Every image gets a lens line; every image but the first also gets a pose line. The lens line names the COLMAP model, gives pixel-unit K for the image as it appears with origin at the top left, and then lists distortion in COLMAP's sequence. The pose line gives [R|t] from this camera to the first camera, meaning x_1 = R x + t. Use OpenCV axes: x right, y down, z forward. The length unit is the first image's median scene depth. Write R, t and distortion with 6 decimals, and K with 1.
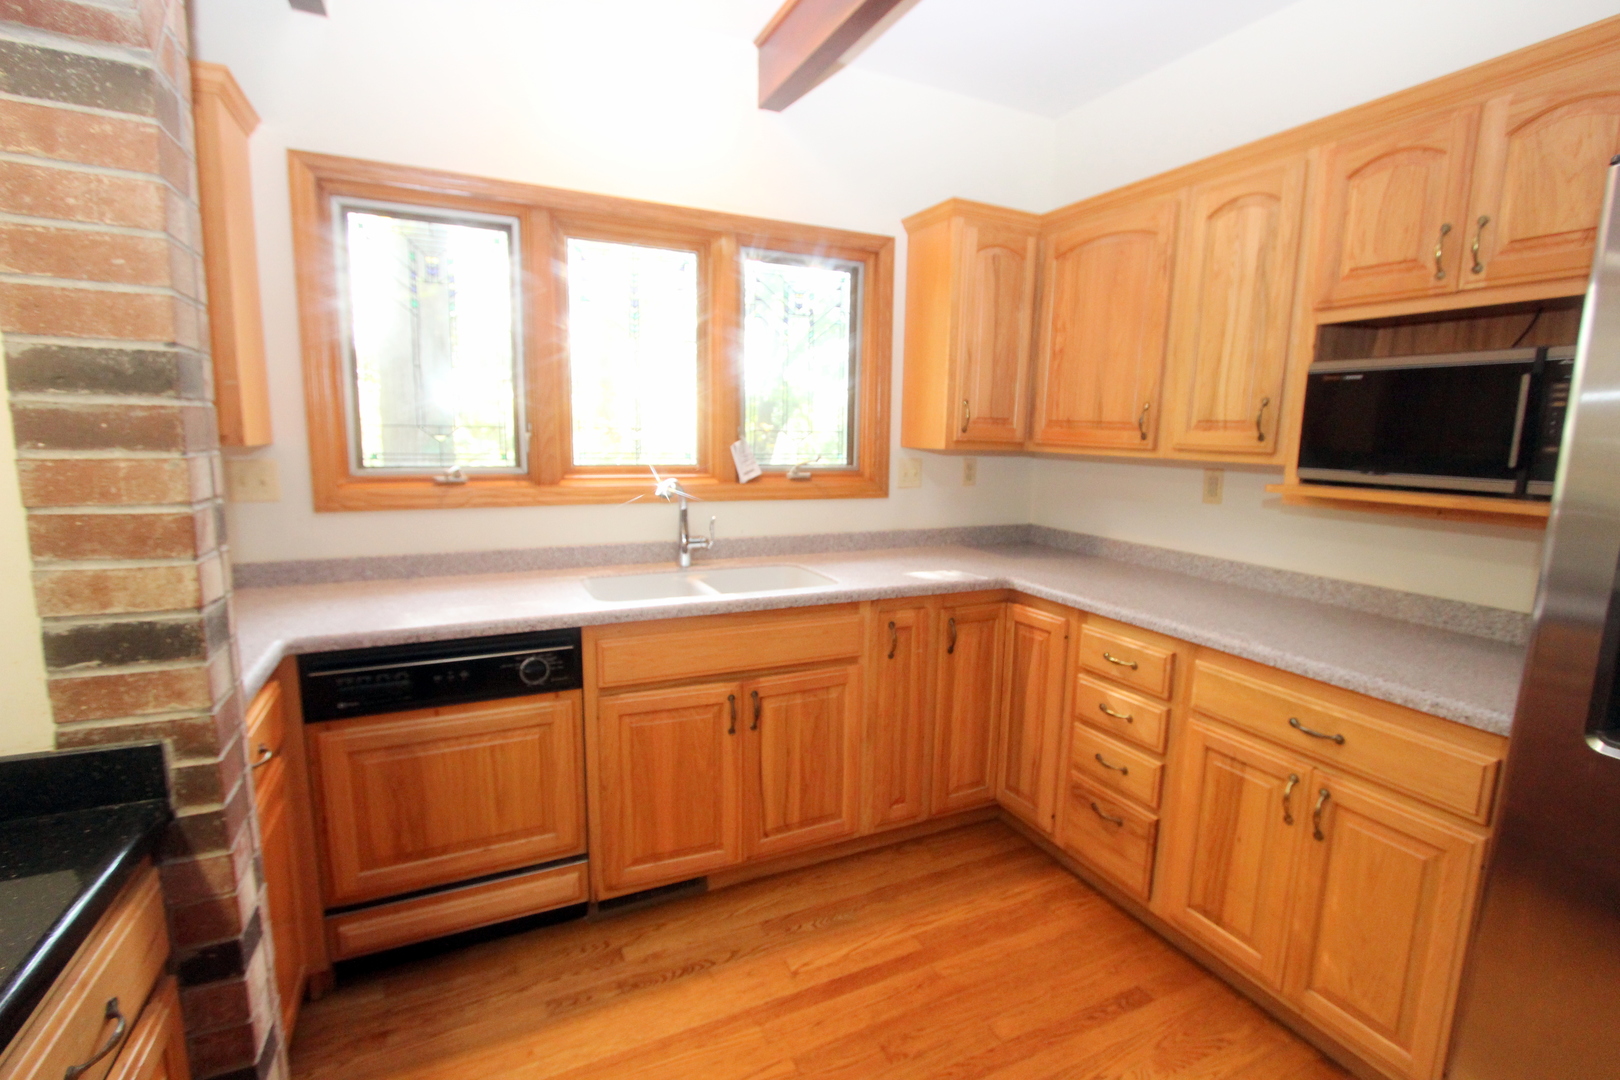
lens RADIAL K [[744.6, 0, 817.3], [0, 744.6, 546.7], [0, 0, 1]] dist [-0.019368, 0.000738]
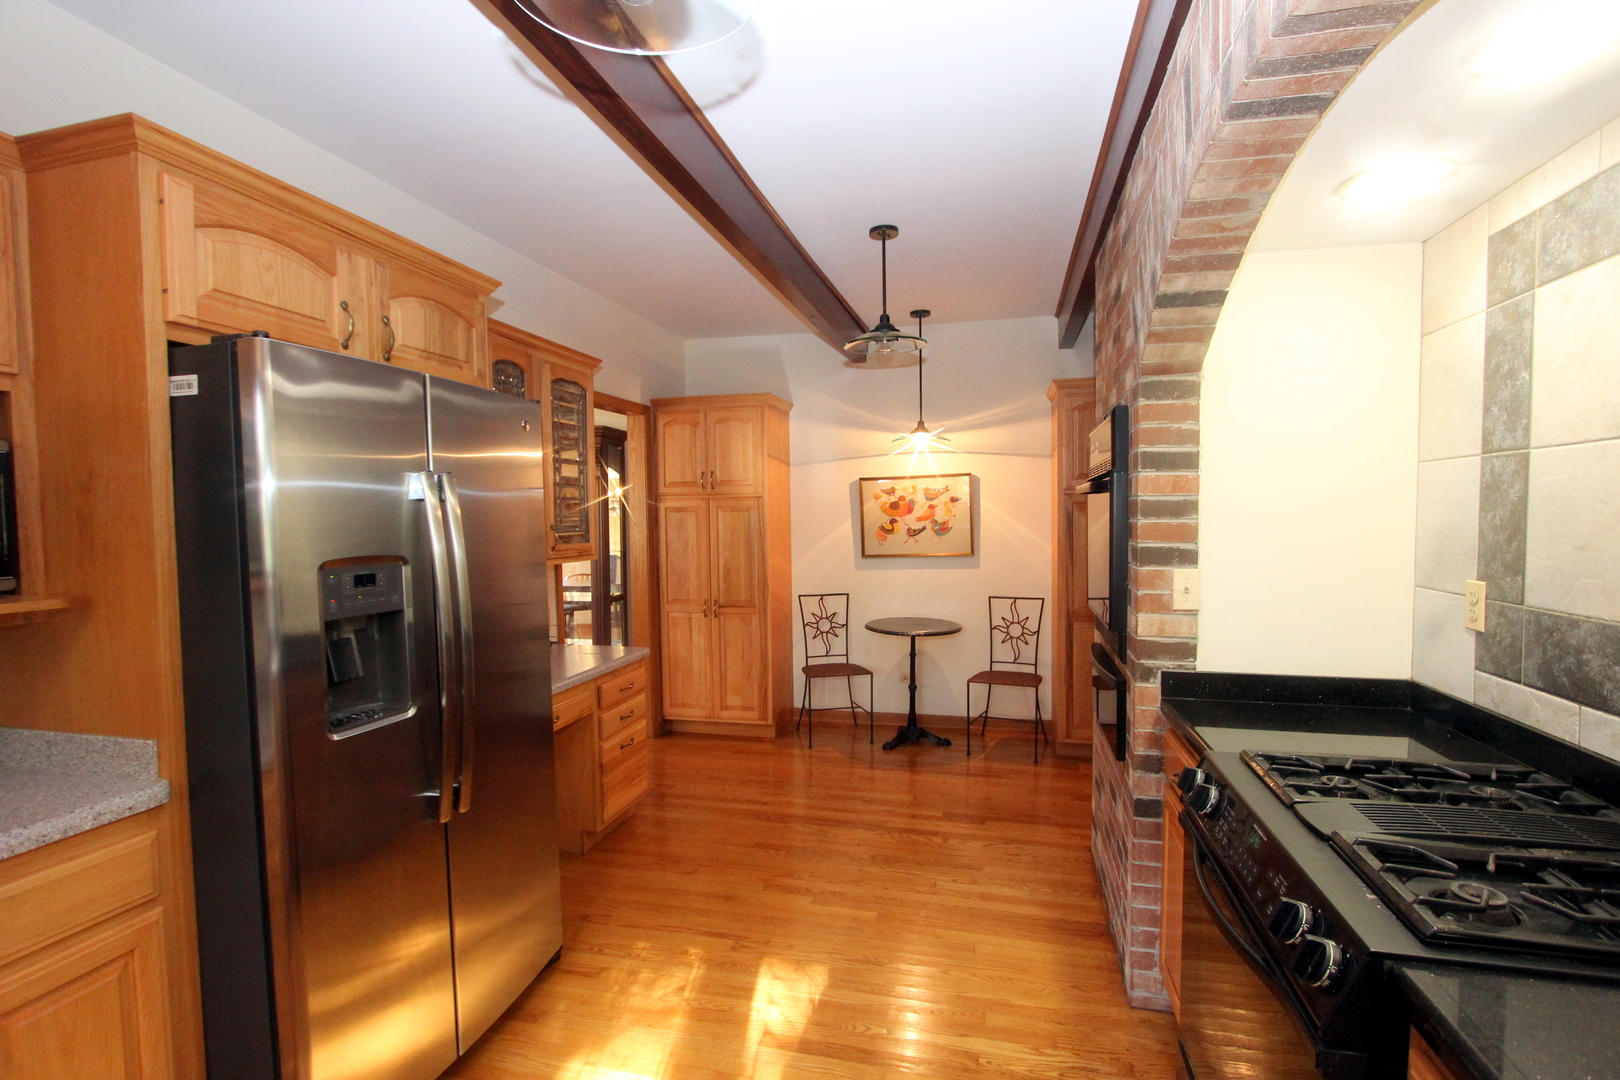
lens RADIAL K [[744.6, 0, 810.1], [0, 744.6, 541.6], [0, 0, 1]] dist [-0.019368, 0.000738]
pose [[-0.765989, -0.046395, 0.641178, -0.333044], [0.087272, 0.980654, 0.175220, -0.161643], [-0.636903, 0.190173, -0.747121, 0.800258]]
